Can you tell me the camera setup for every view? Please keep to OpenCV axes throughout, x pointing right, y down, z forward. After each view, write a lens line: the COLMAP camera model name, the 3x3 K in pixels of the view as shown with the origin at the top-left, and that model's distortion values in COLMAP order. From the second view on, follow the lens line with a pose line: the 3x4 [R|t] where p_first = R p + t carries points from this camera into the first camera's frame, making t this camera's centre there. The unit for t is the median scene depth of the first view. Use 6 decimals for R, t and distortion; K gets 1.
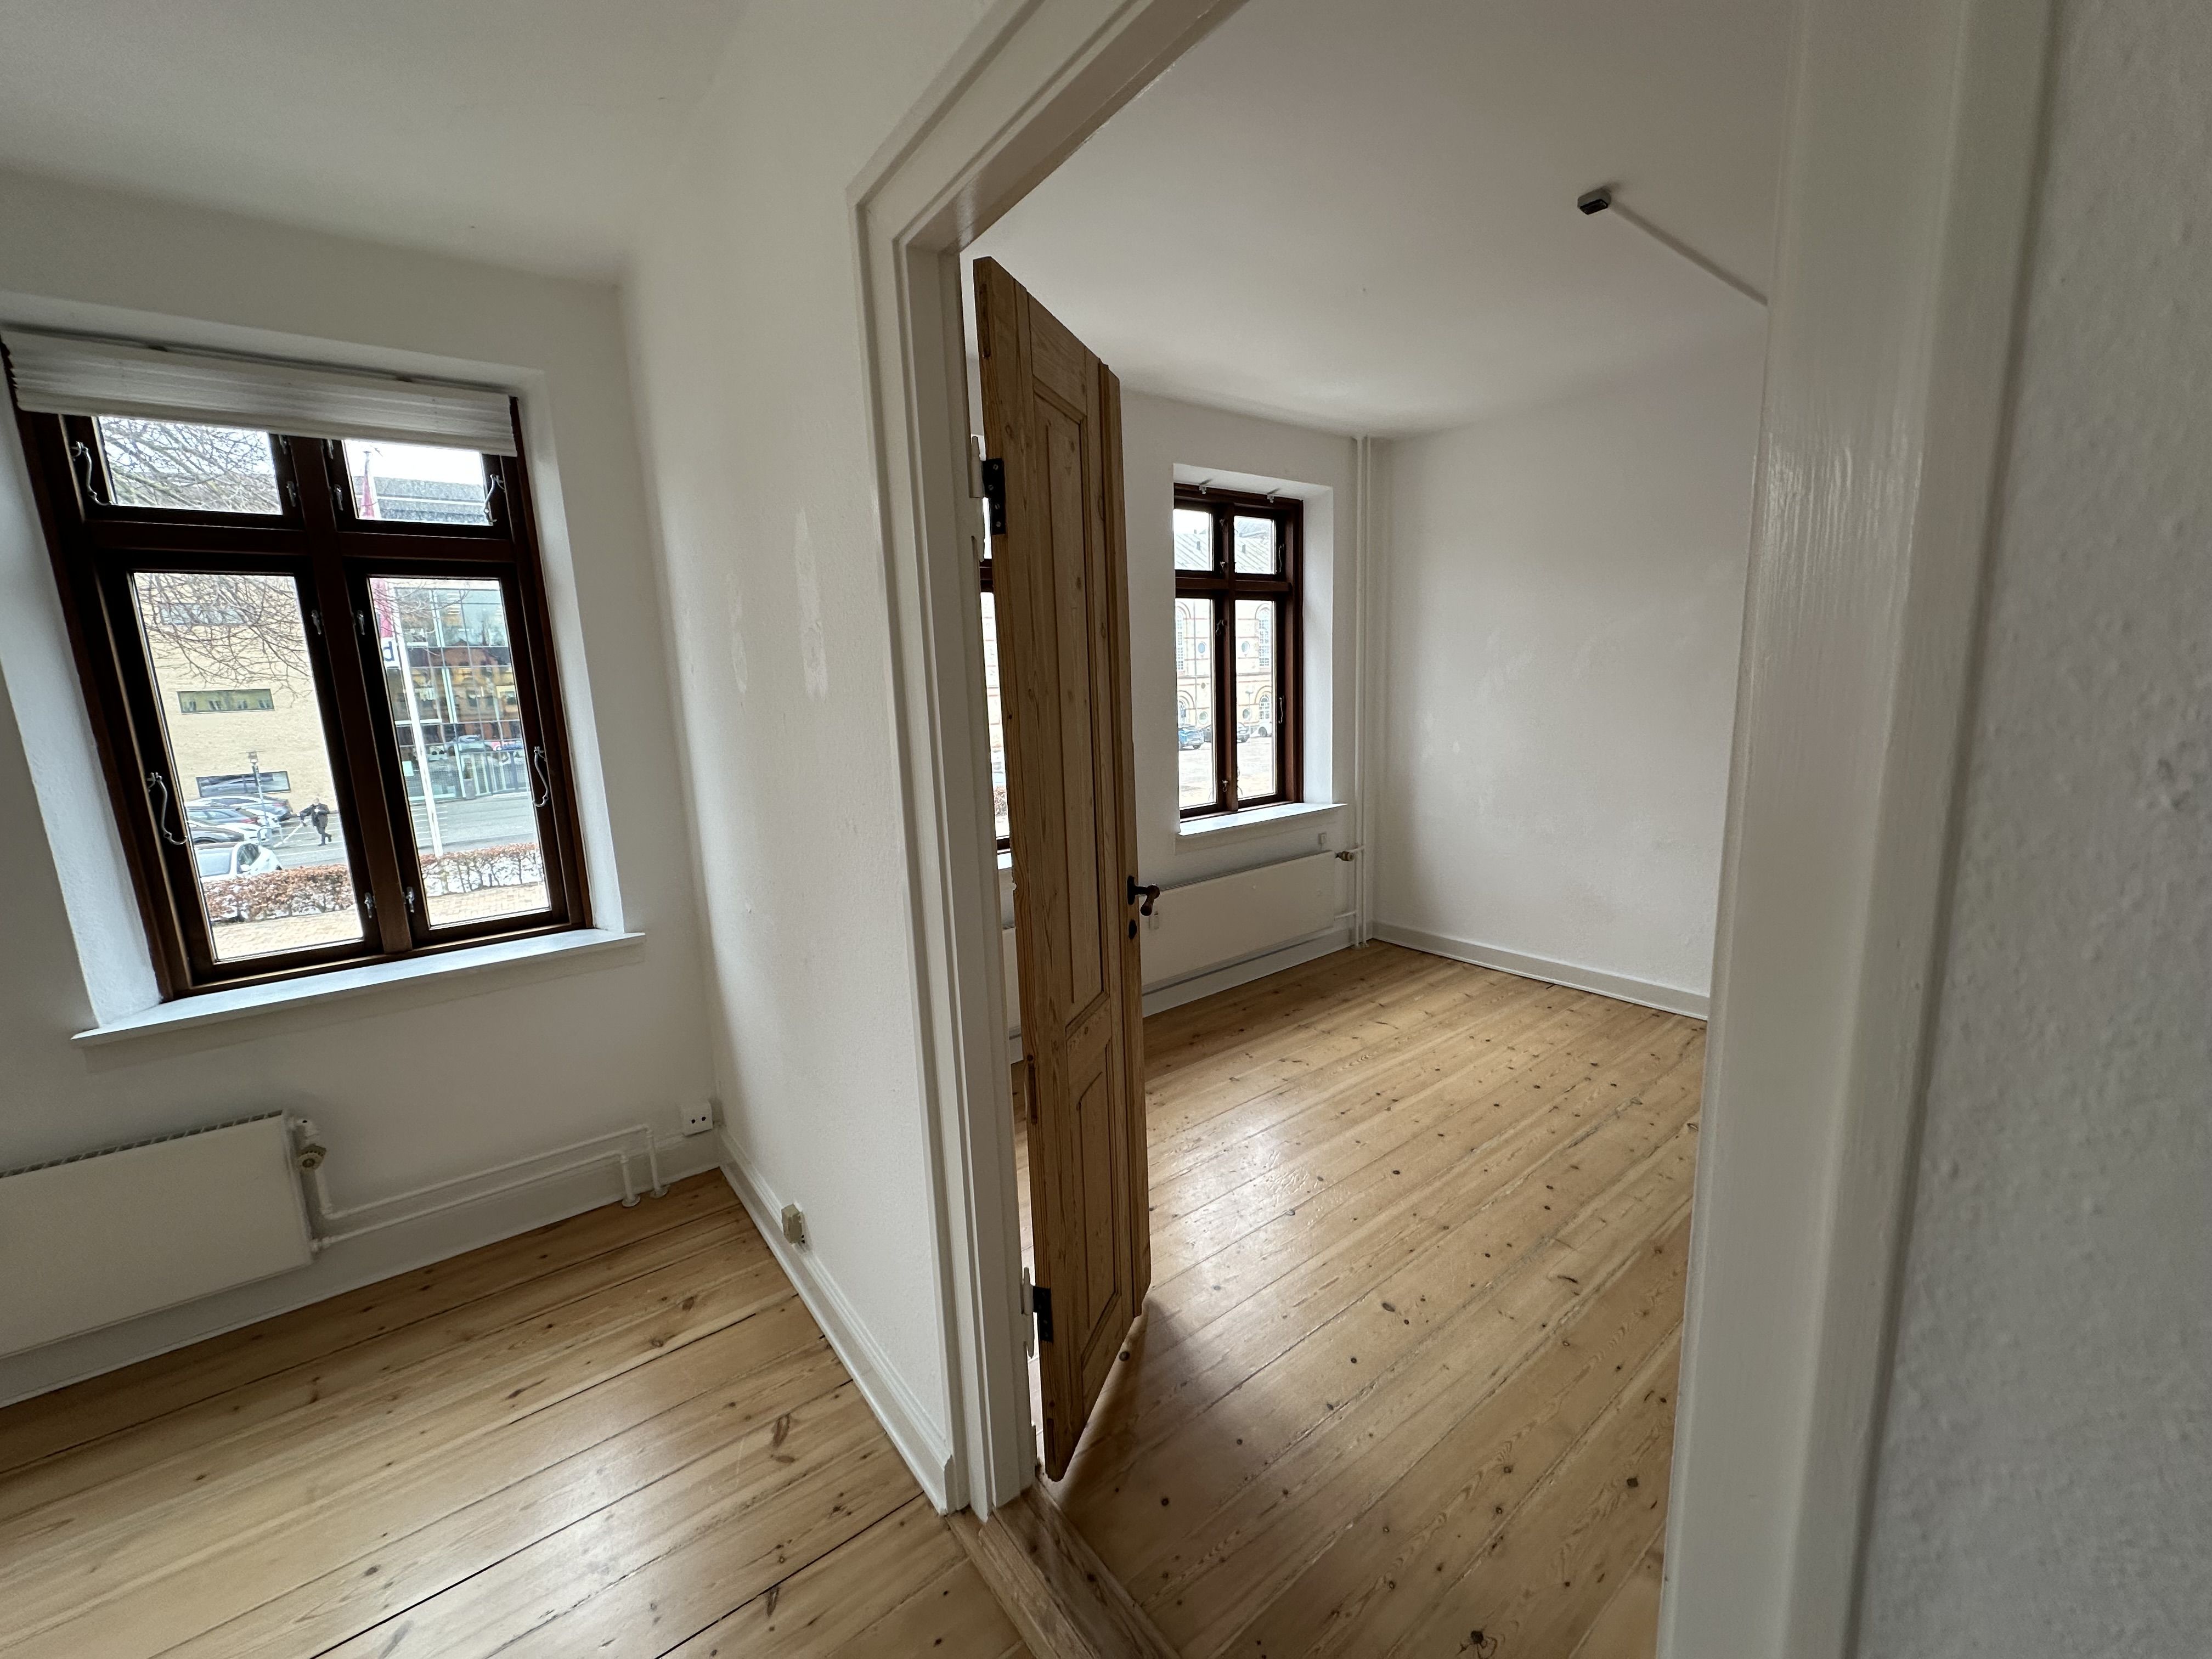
lens RADIAL K [[874.9, 0, 1106.0], [0, 874.9, 829.5], [0, 0, 1]] dist [-0.002178, 0.000317]
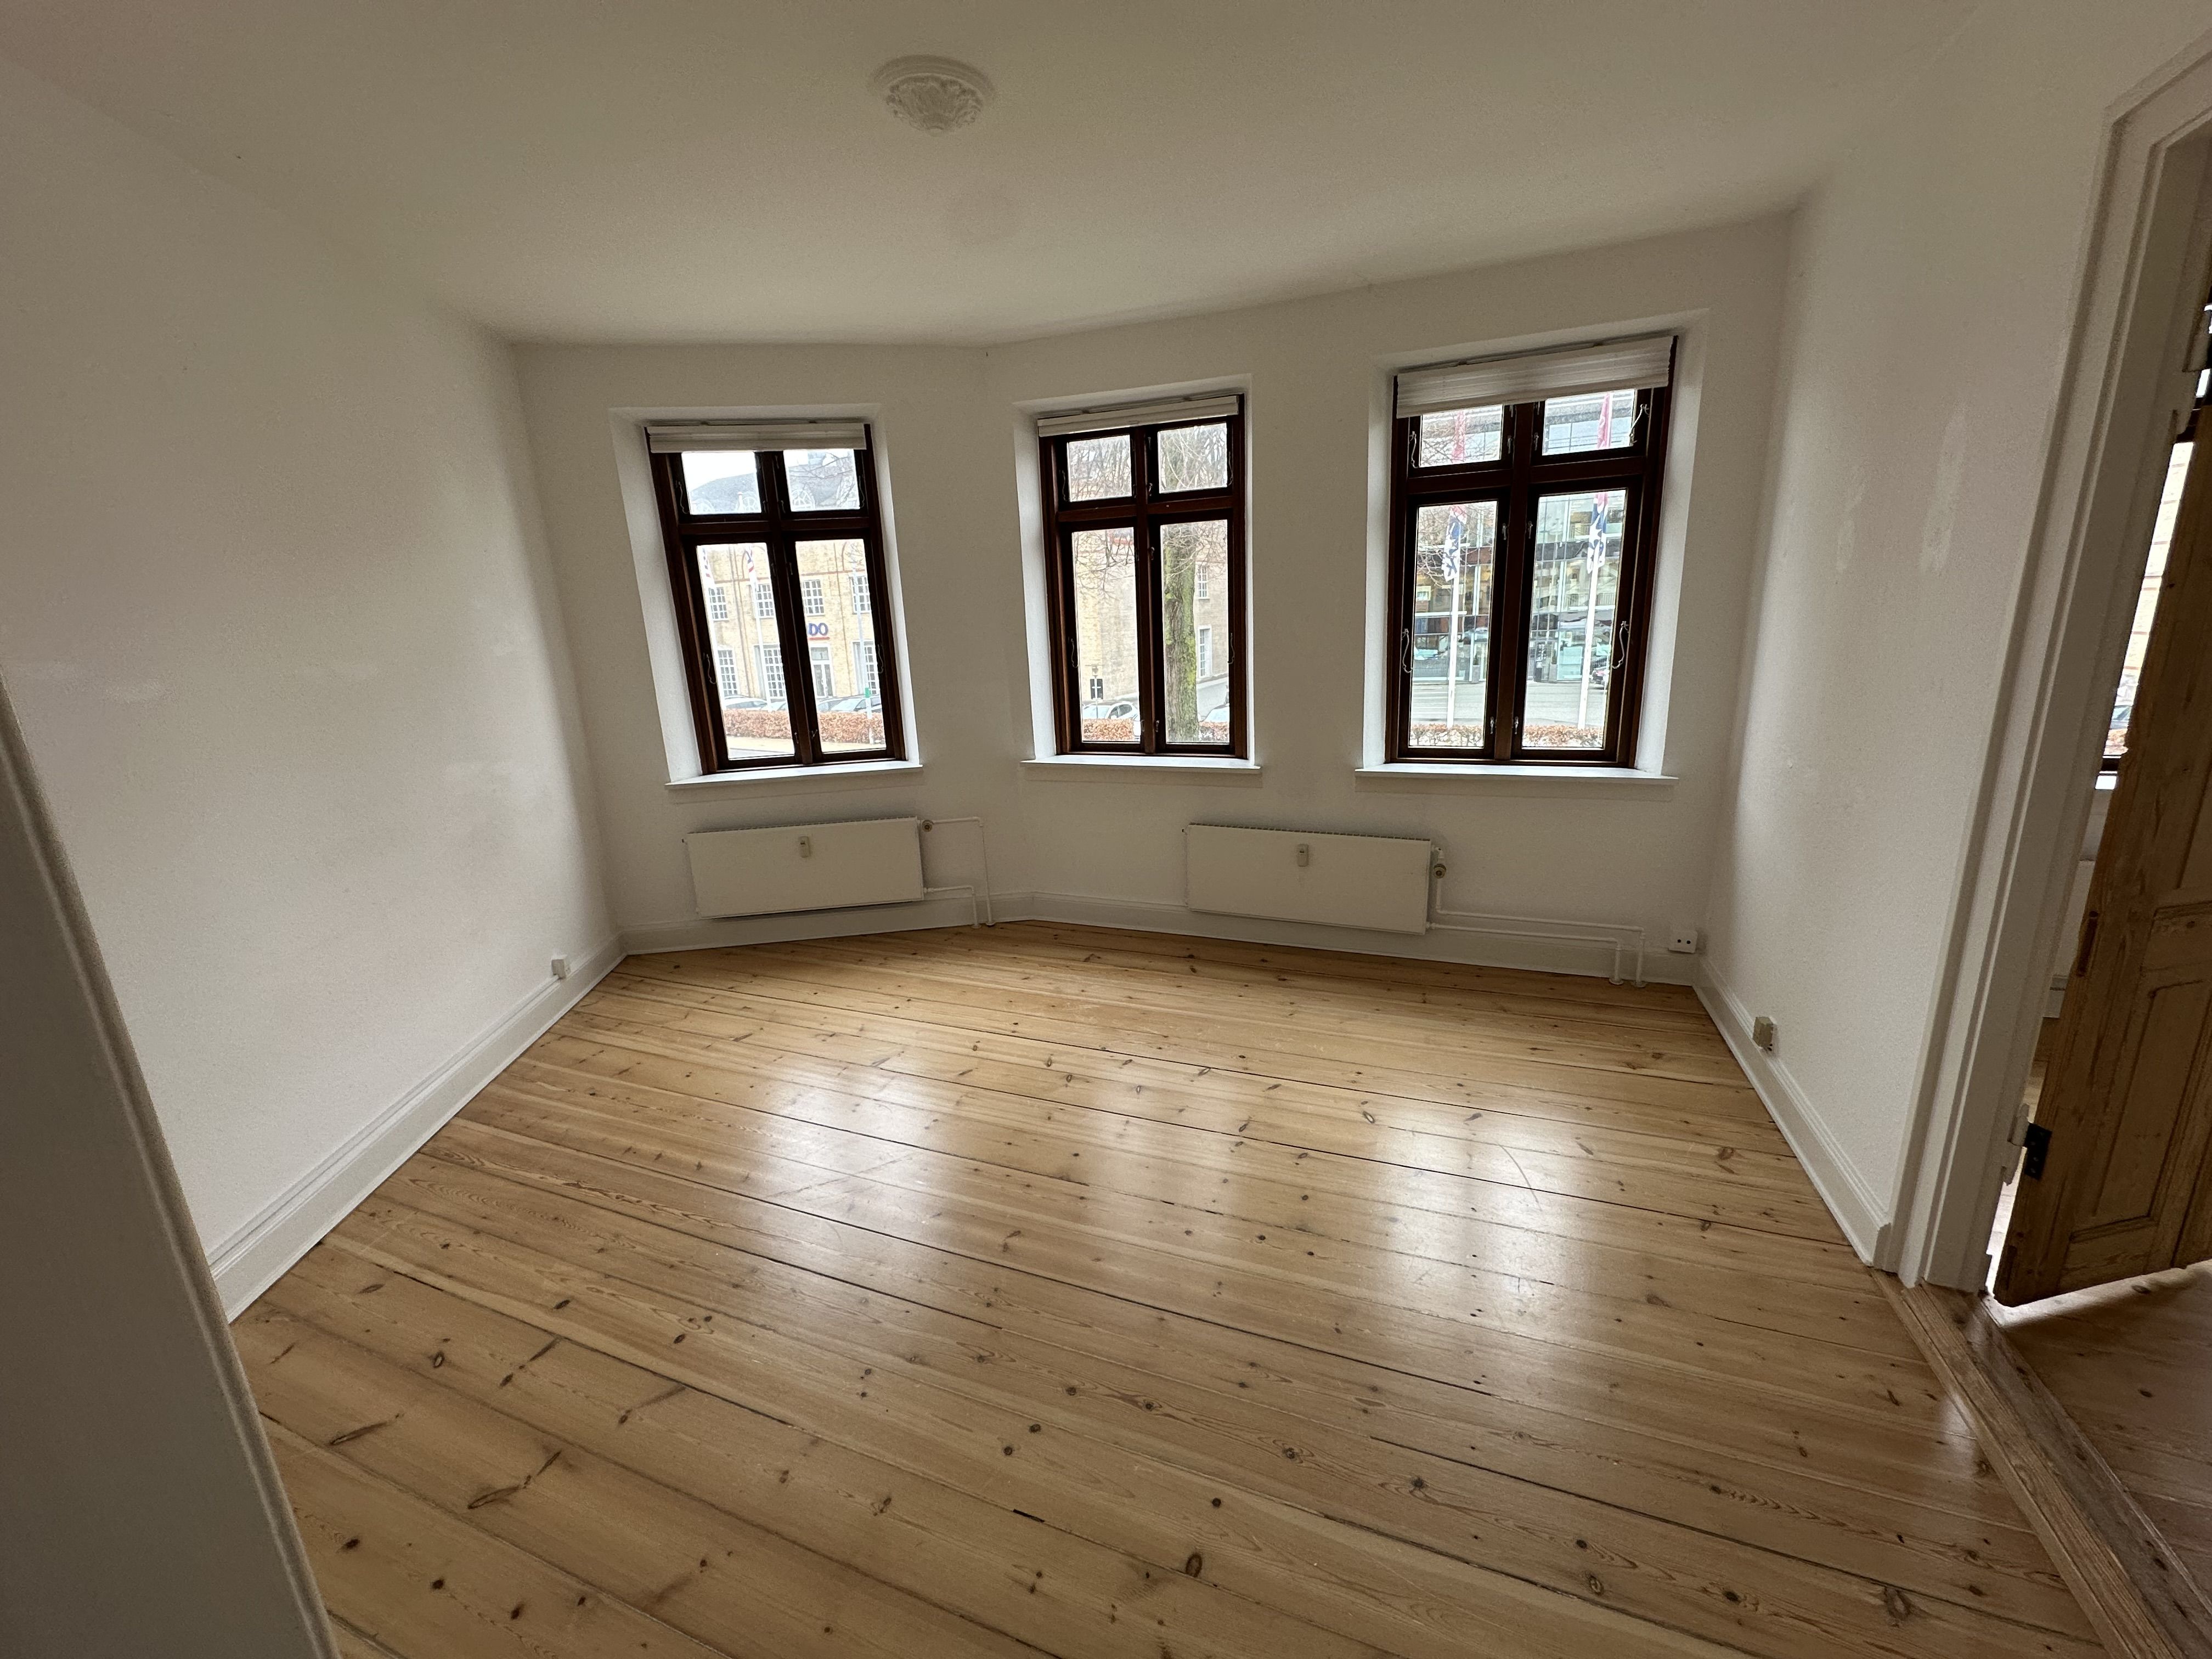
lens RADIAL K [[874.9, 0, 1106.0], [0, 874.9, 829.5], [0, 0, 1]] dist [-0.002178, 0.000317]
pose [[0.524406, 0.219046, -0.822811, 0.092899], [-0.123947, 0.975688, 0.180749, 0.080451], [0.842399, 0.007199, 0.538807, -0.407113]]
